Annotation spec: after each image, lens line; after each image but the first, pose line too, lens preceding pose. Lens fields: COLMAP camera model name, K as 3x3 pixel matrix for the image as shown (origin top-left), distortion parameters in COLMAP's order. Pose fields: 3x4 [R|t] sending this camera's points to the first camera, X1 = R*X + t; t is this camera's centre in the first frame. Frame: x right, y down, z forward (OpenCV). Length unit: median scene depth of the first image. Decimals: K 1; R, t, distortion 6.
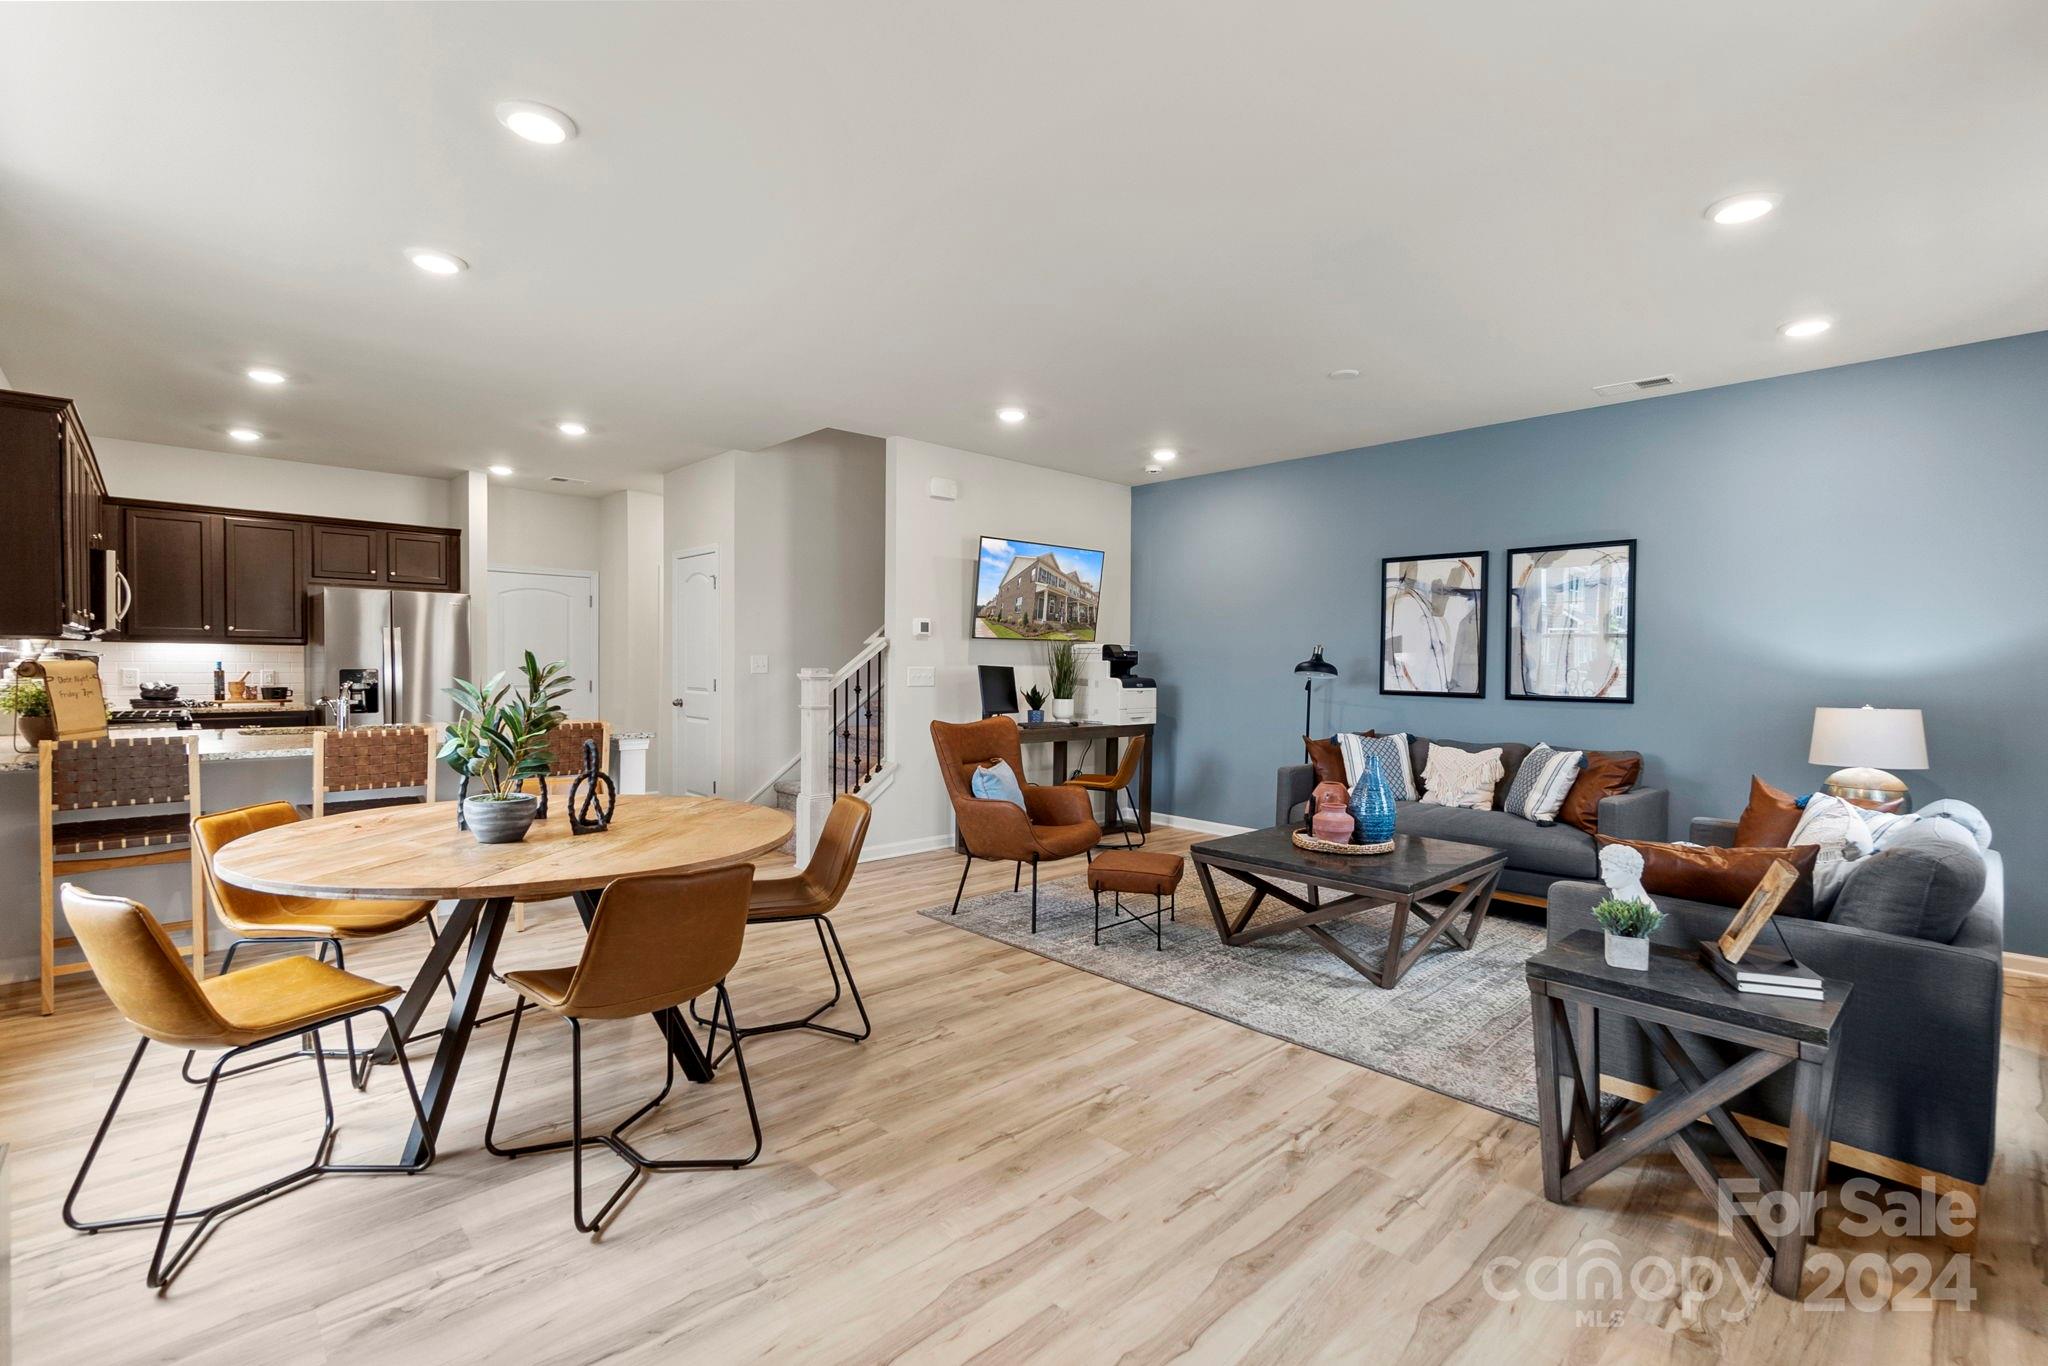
lens RADIAL K [[881.6, 0, 1031.8], [0, 881.6, 681.4], [0, 0, 1]] dist [-0.001714, -0.000129]
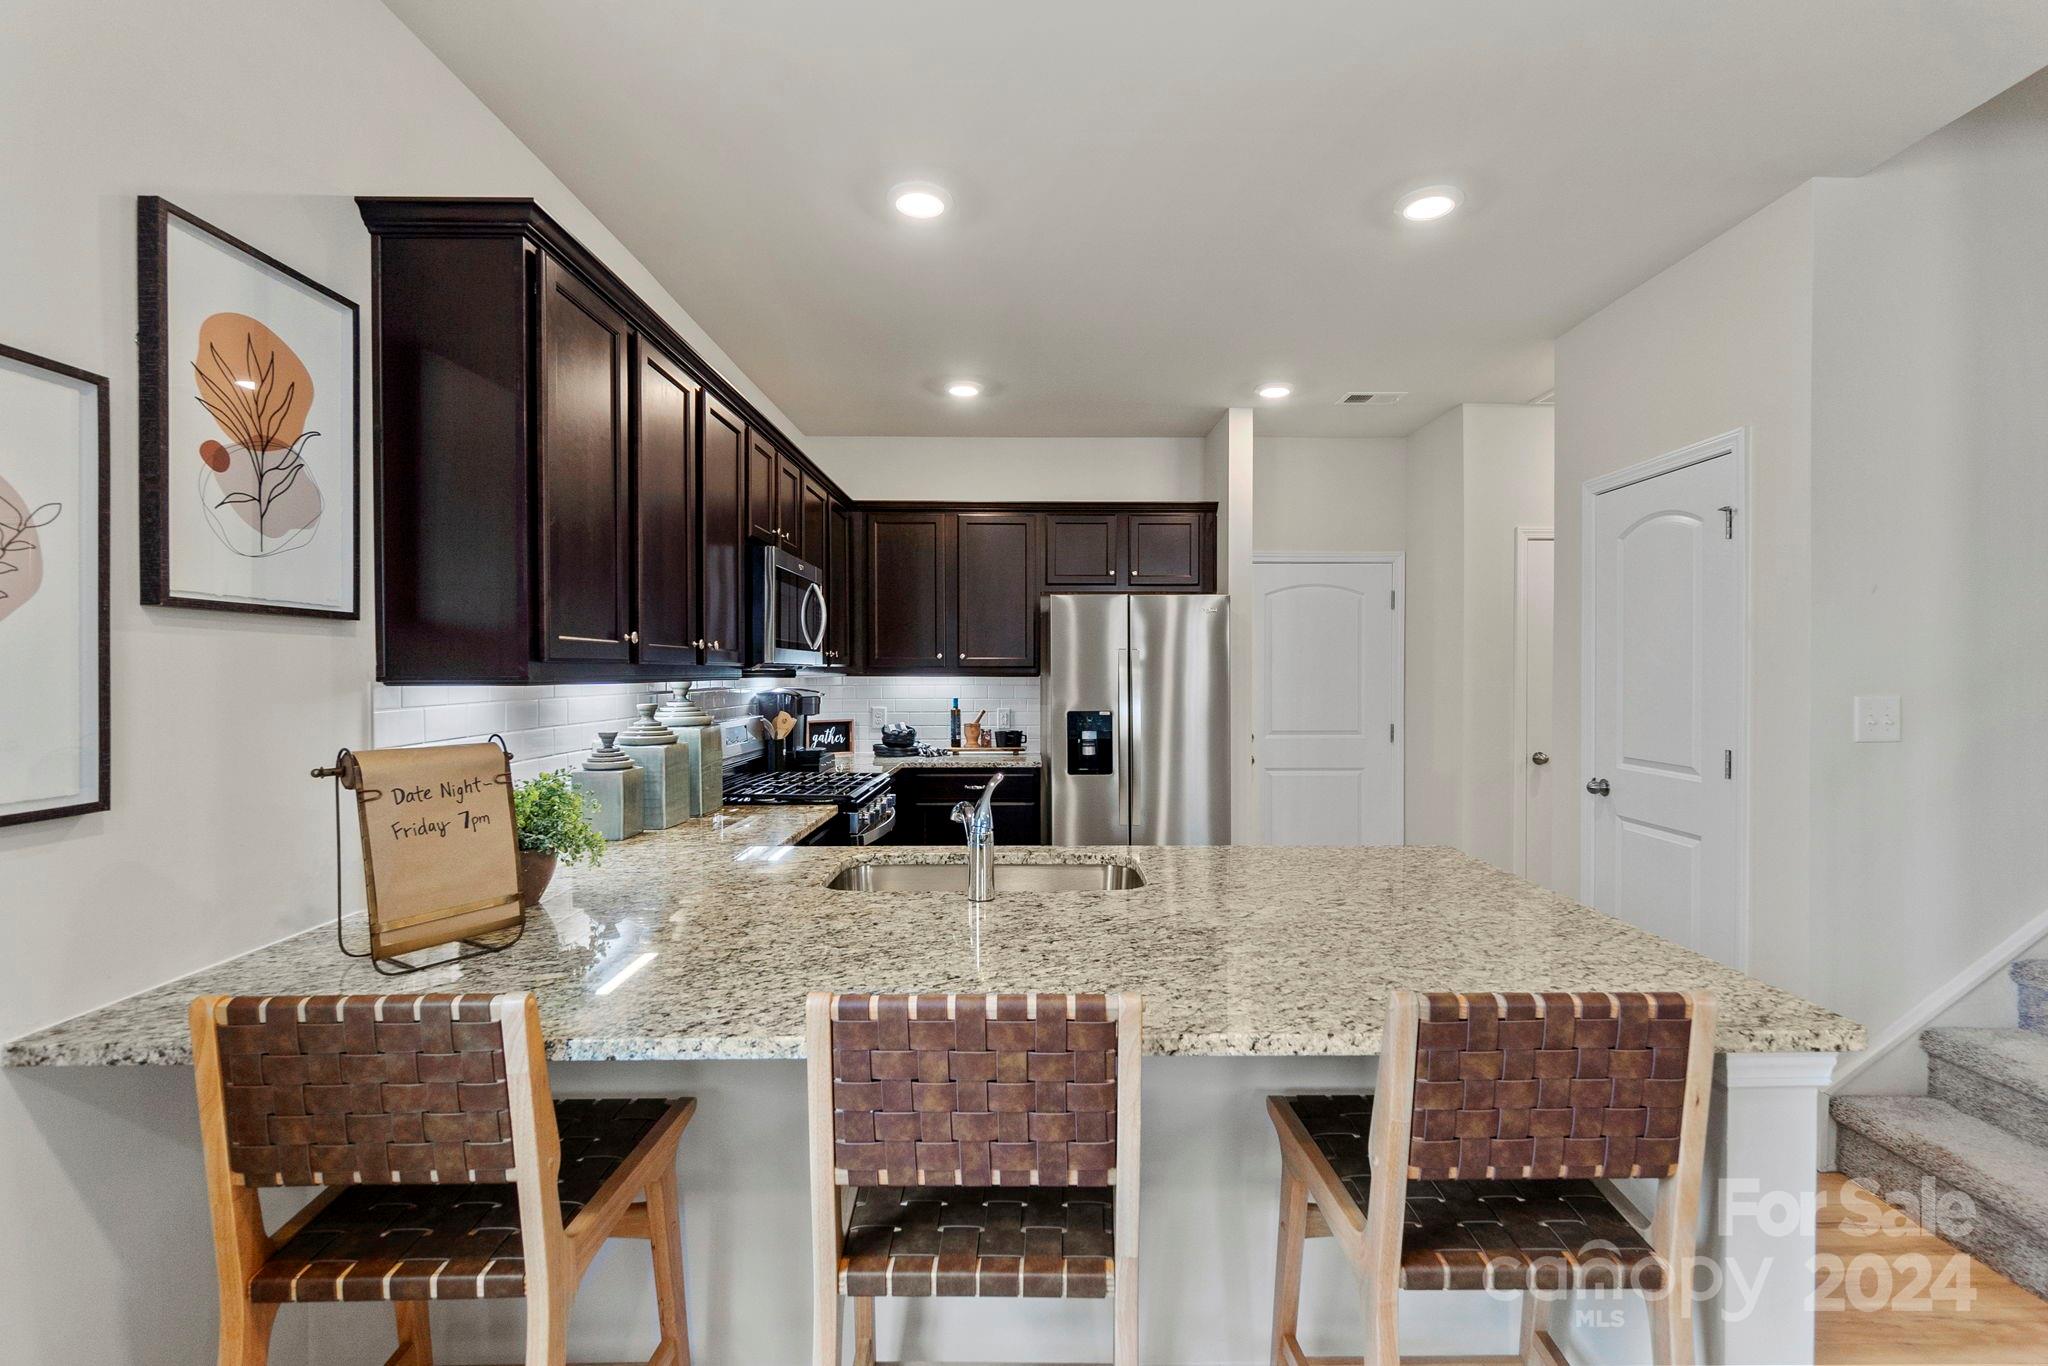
lens RADIAL K [[881.6, 0, 1031.8], [0, 881.6, 681.4], [0, 0, 1]] dist [-0.001714, -0.000129]
pose [[0.709014, -0.002548, -0.705190, -0.306292], [-0.008487, 0.999890, -0.012146, -0.027842], [0.705143, 0.014597, 0.708915, 0.472855]]
